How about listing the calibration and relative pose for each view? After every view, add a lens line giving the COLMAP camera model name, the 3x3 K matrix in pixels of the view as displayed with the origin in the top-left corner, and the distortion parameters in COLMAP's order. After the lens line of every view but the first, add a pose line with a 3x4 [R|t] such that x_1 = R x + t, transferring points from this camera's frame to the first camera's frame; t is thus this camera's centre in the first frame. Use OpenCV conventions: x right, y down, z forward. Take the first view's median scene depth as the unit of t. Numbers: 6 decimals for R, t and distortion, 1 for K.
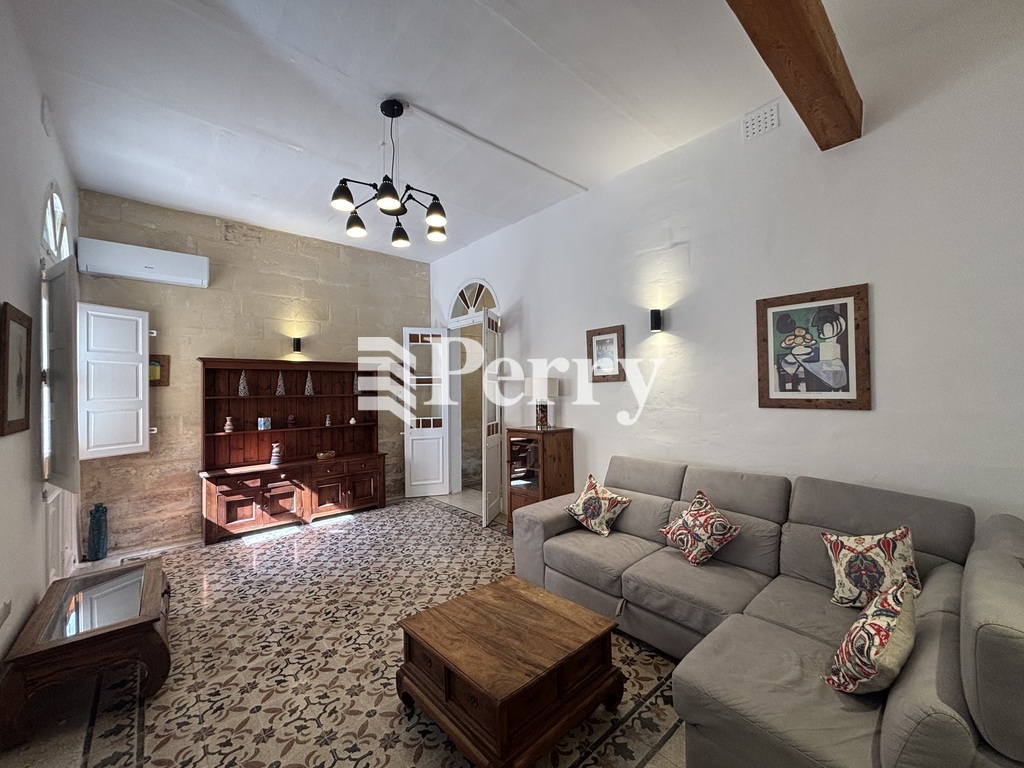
lens RADIAL K [[411.7, 0, 513.0], [0, 411.7, 381.4], [0, 0, 1]] dist [-0.004335, 0.001012]
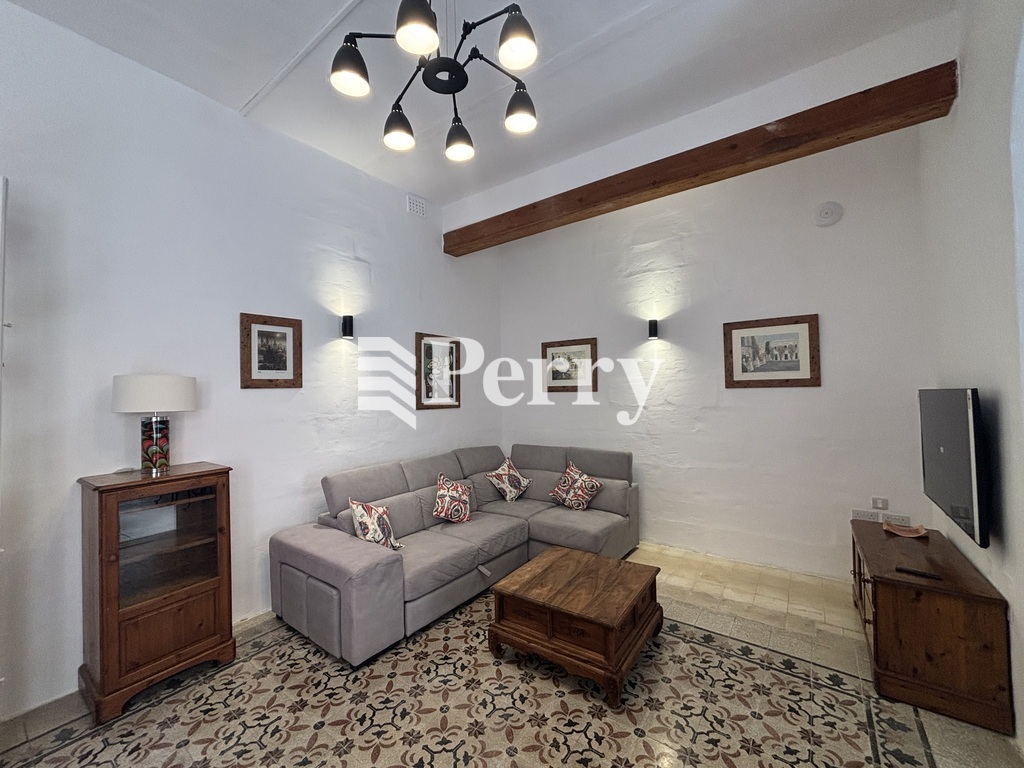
lens RADIAL K [[411.7, 0, 517.9], [0, 411.7, 381.0], [0, 0, 1]] dist [-0.004335, 0.001012]
pose [[-0.219387, 0.060488, 0.973761, -0.884625], [0.013564, 0.998169, -0.058948, 0.056298], [-0.975544, 0.000276, -0.219806, 1.059056]]
